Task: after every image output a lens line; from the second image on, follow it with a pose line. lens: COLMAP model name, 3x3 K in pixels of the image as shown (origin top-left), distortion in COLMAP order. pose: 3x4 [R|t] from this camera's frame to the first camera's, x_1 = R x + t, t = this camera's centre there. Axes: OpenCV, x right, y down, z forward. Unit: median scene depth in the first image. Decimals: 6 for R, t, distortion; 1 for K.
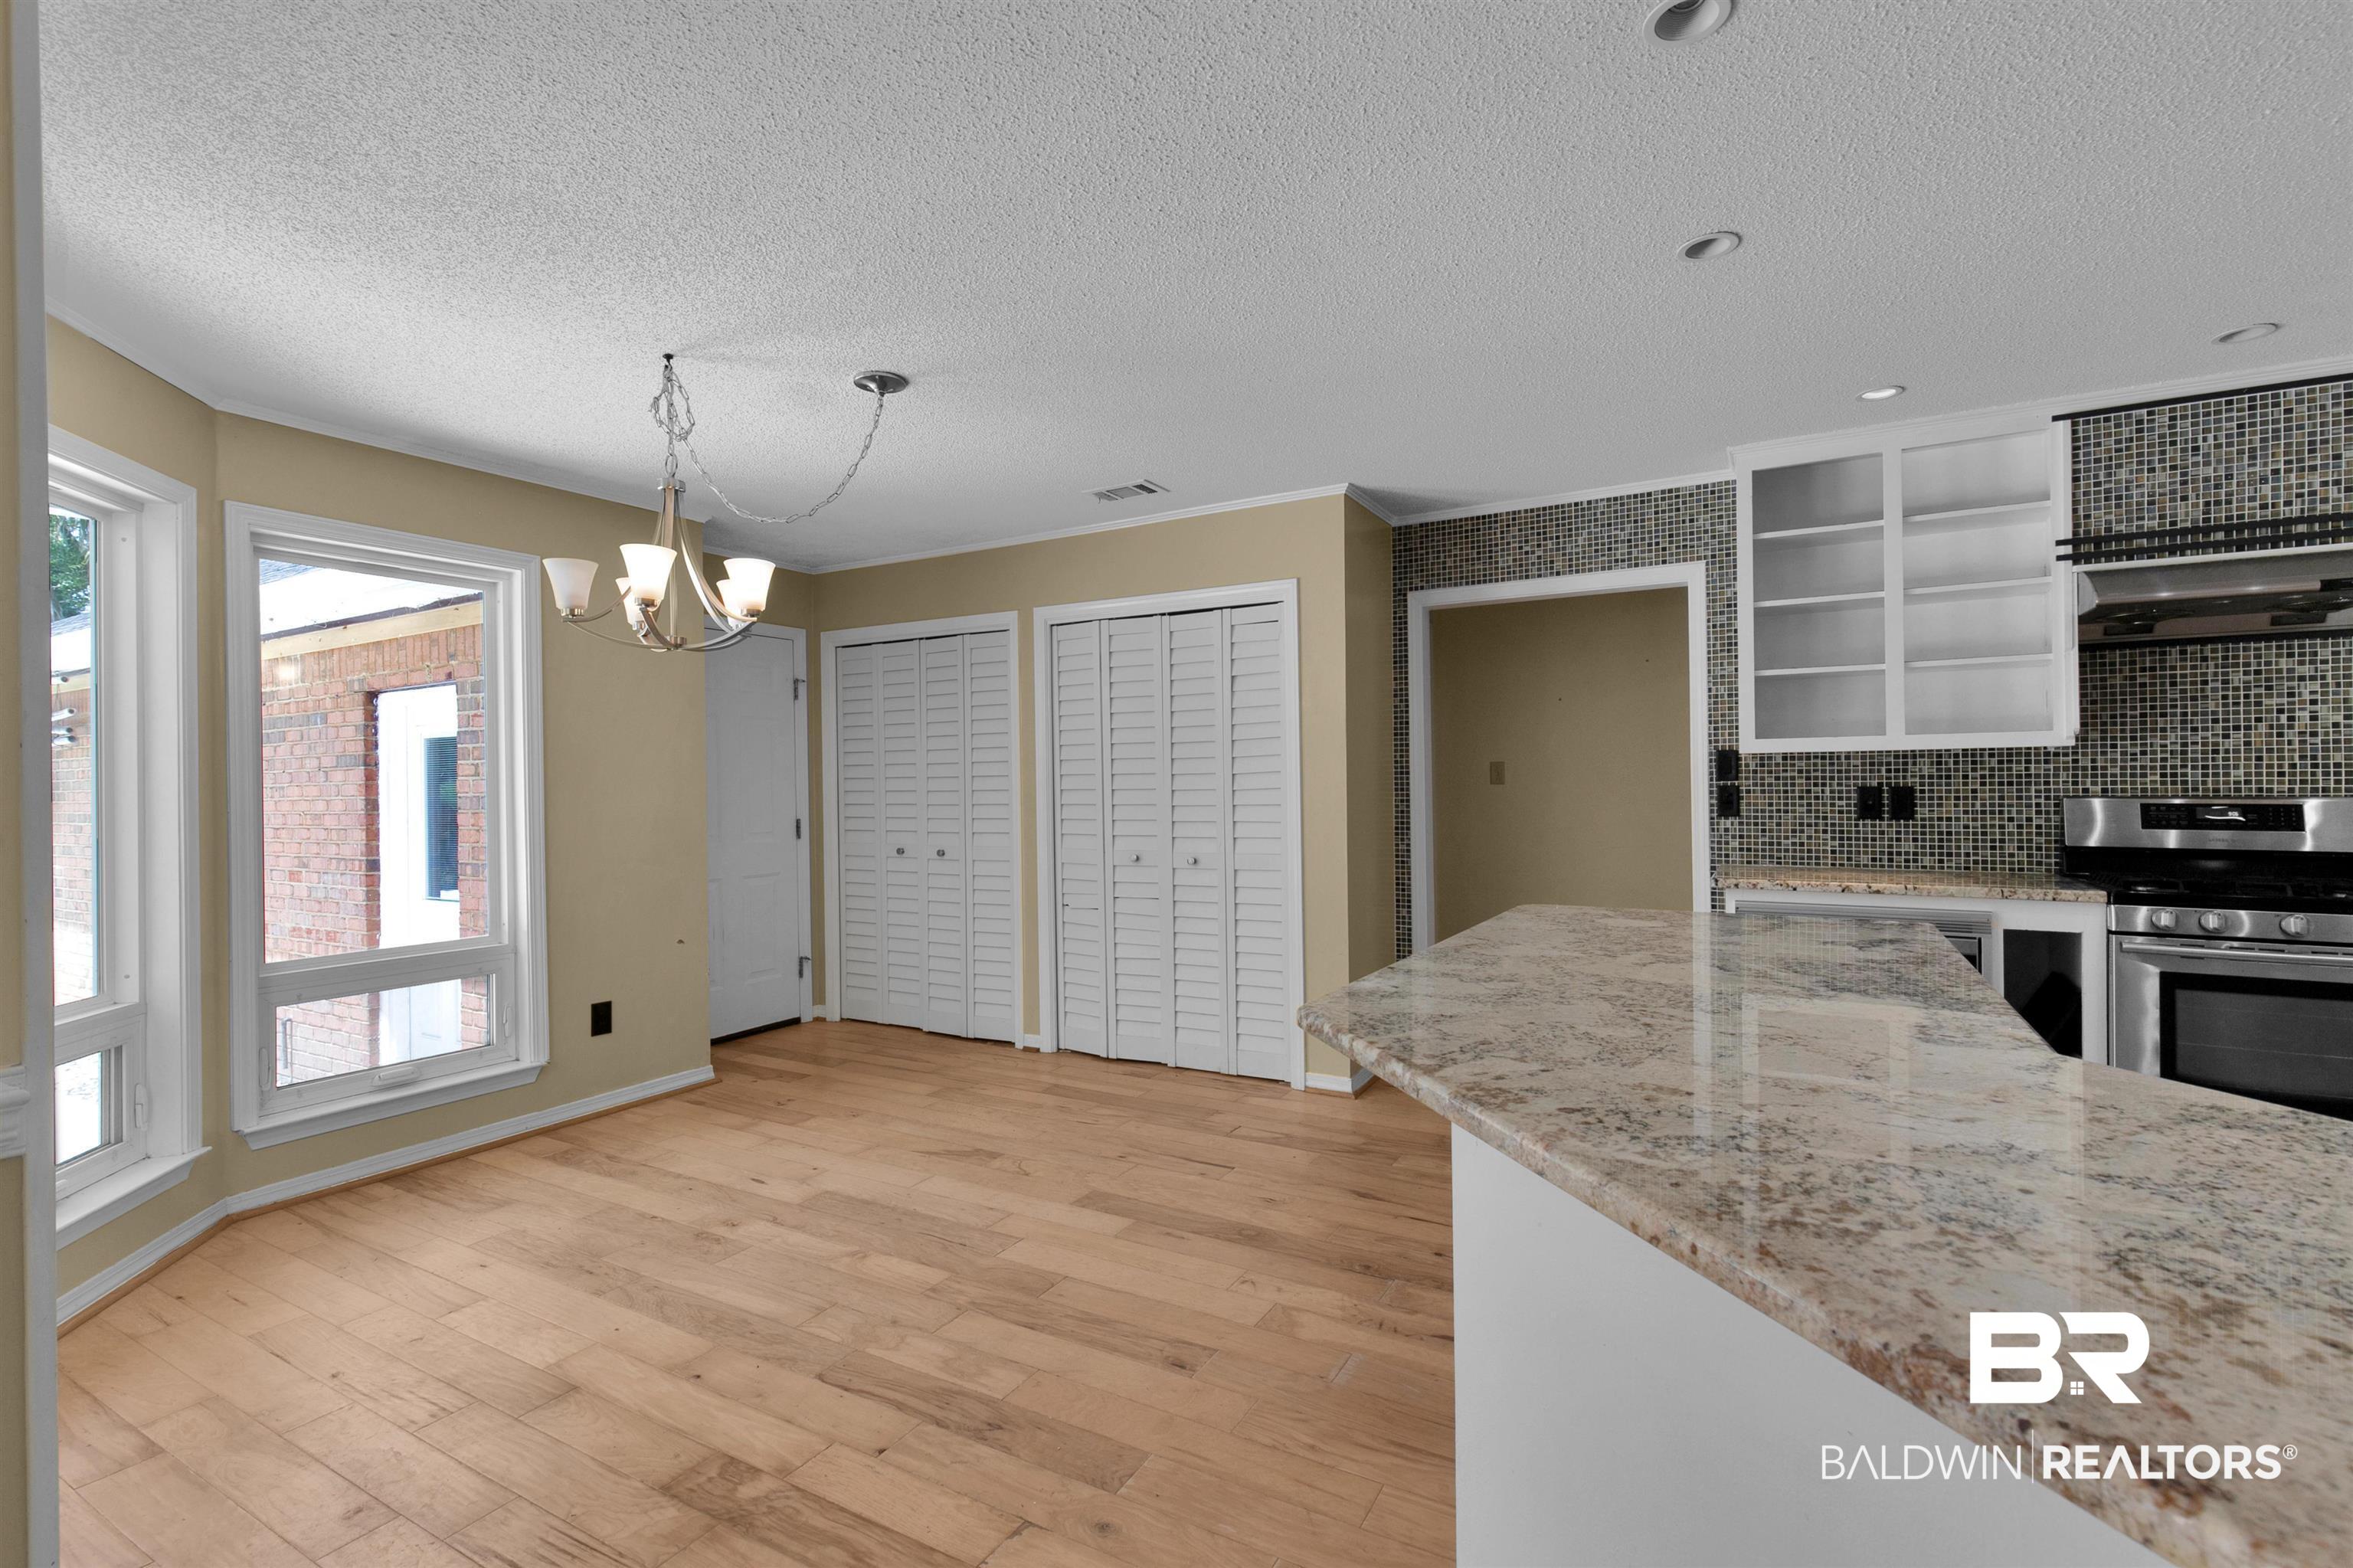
lens RADIAL K [[1062.1, 0, 1177.2], [0, 1062.1, 786.2], [0, 0, 1]] dist [0.000235, -0.000737]
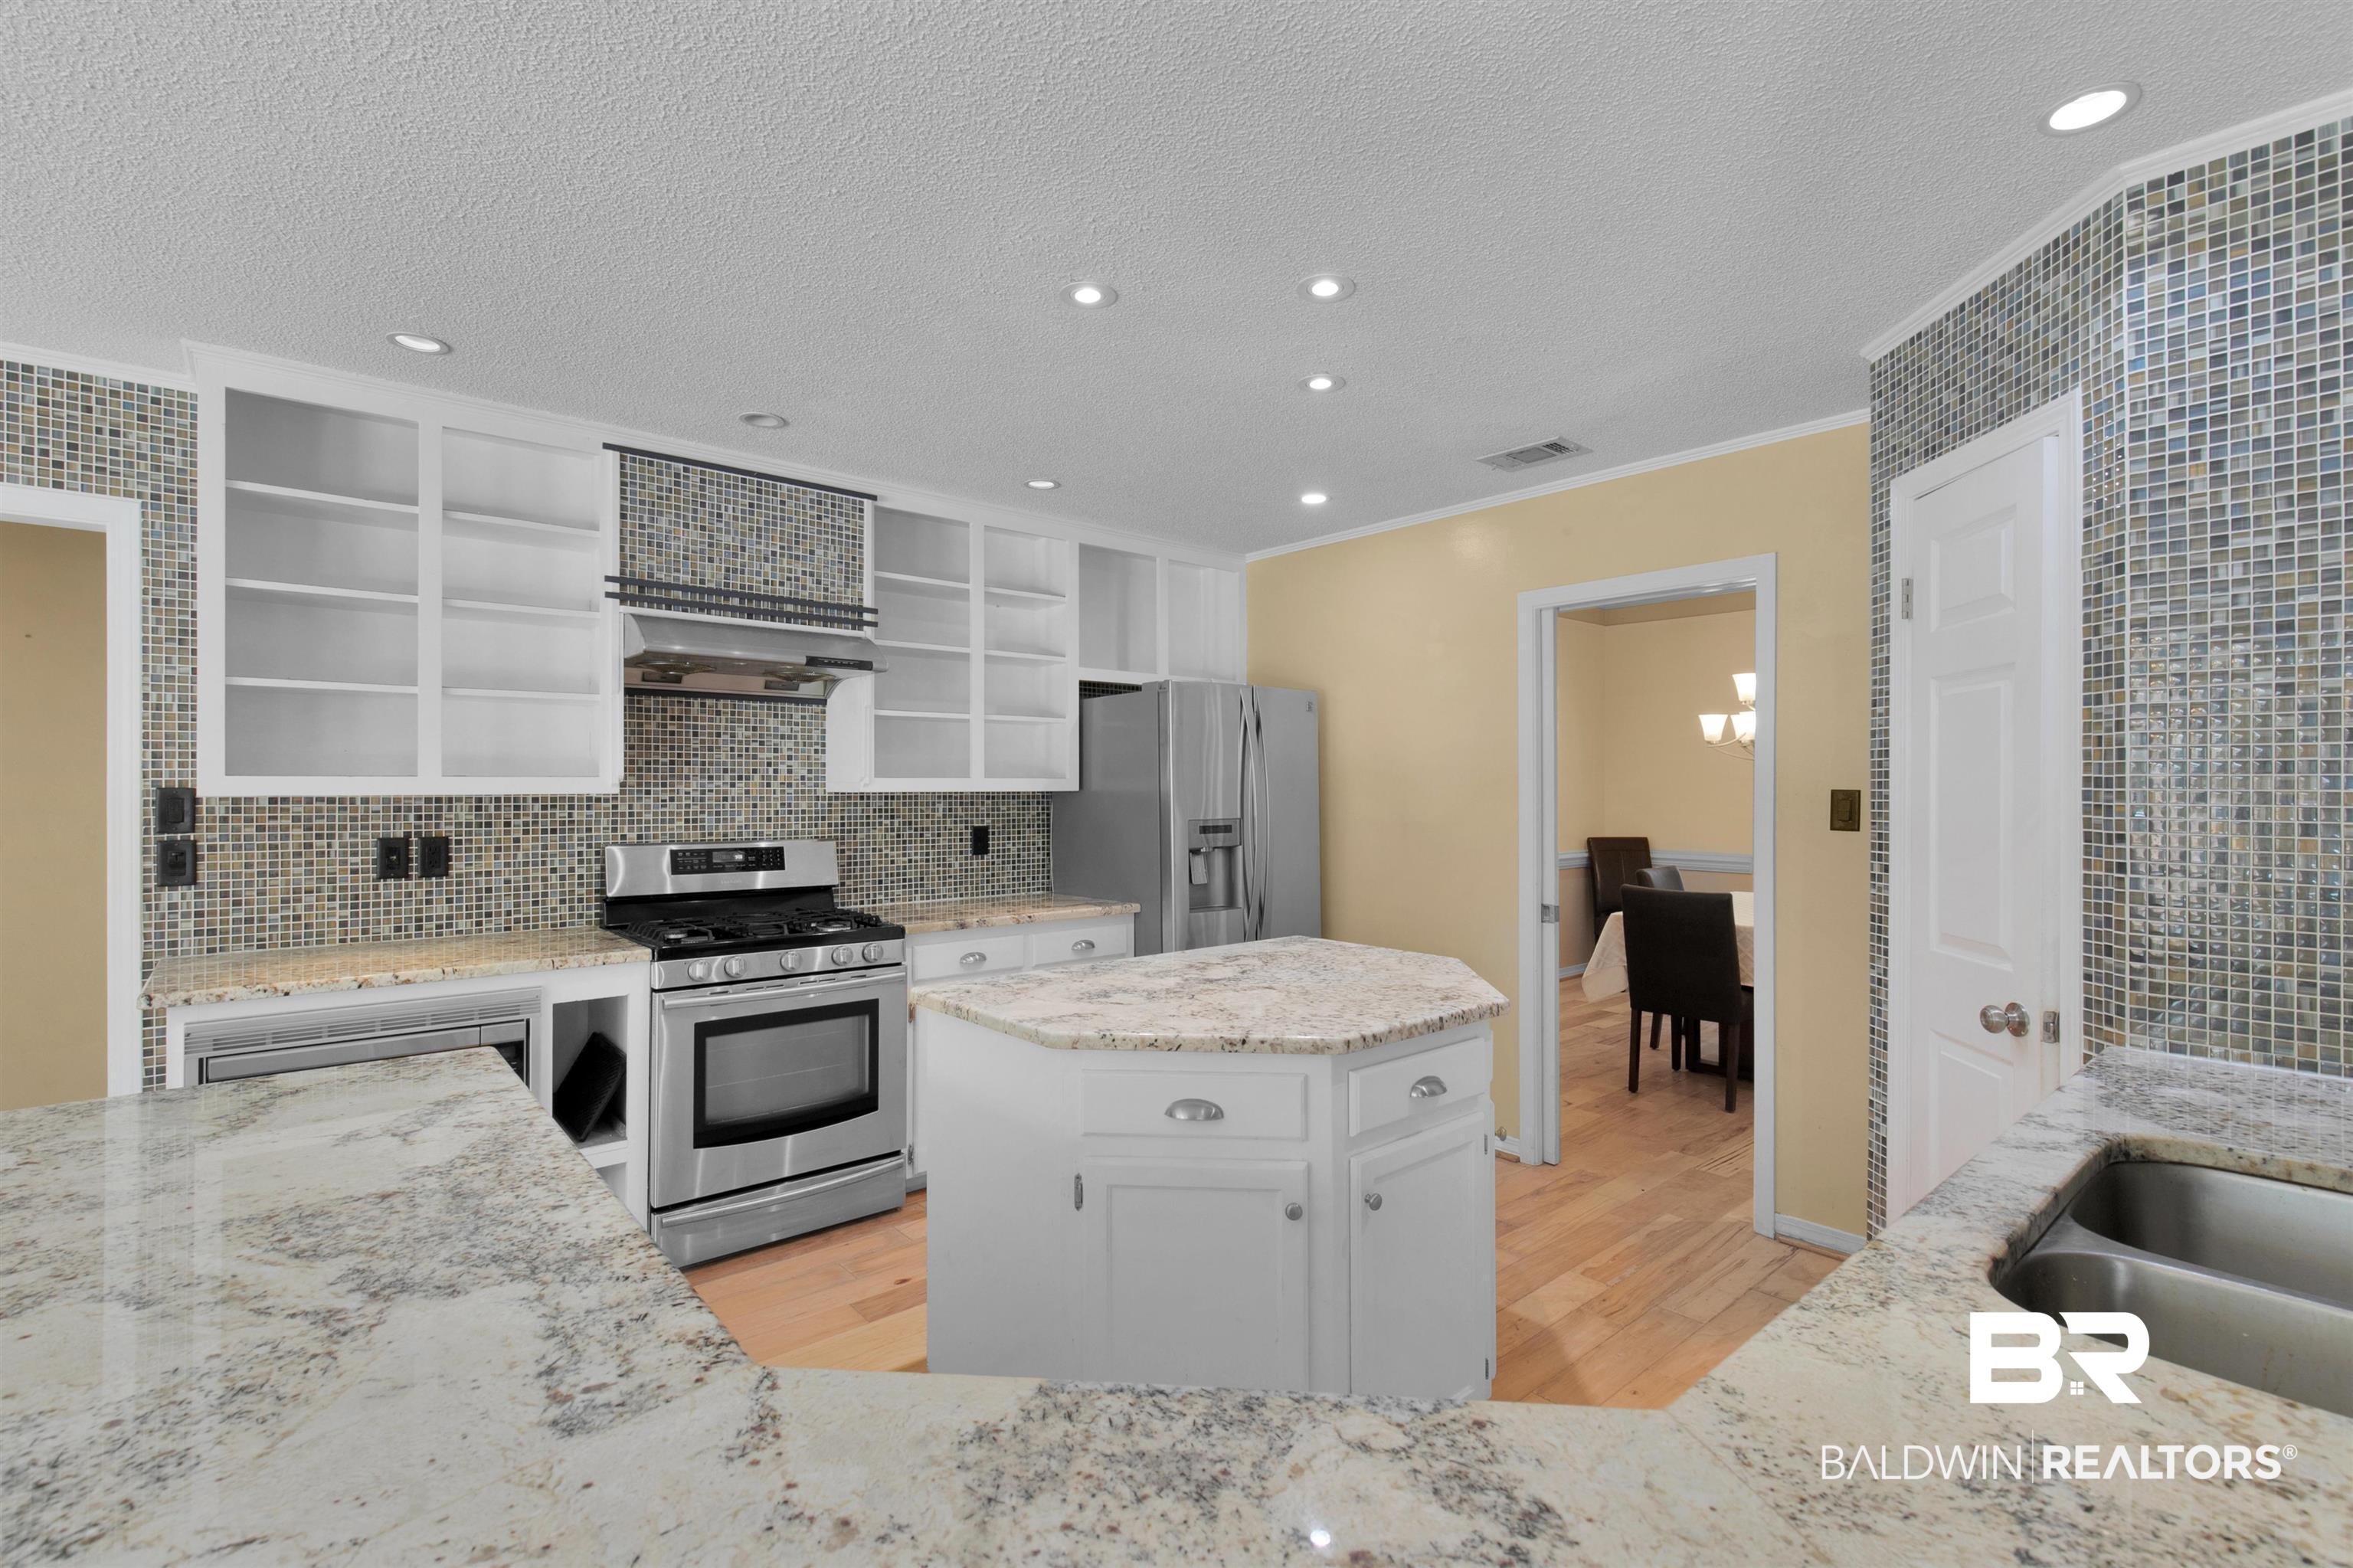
lens RADIAL K [[1062.1, 0, 1177.2], [0, 1062.1, 786.2], [0, 0, 1]] dist [0.000235, -0.000737]
pose [[0.336741, 0.012896, 0.941509, 0.110423], [-0.004966, 0.999917, -0.011920, -0.034701], [-0.941584, -0.000661, 0.336777, 0.197521]]
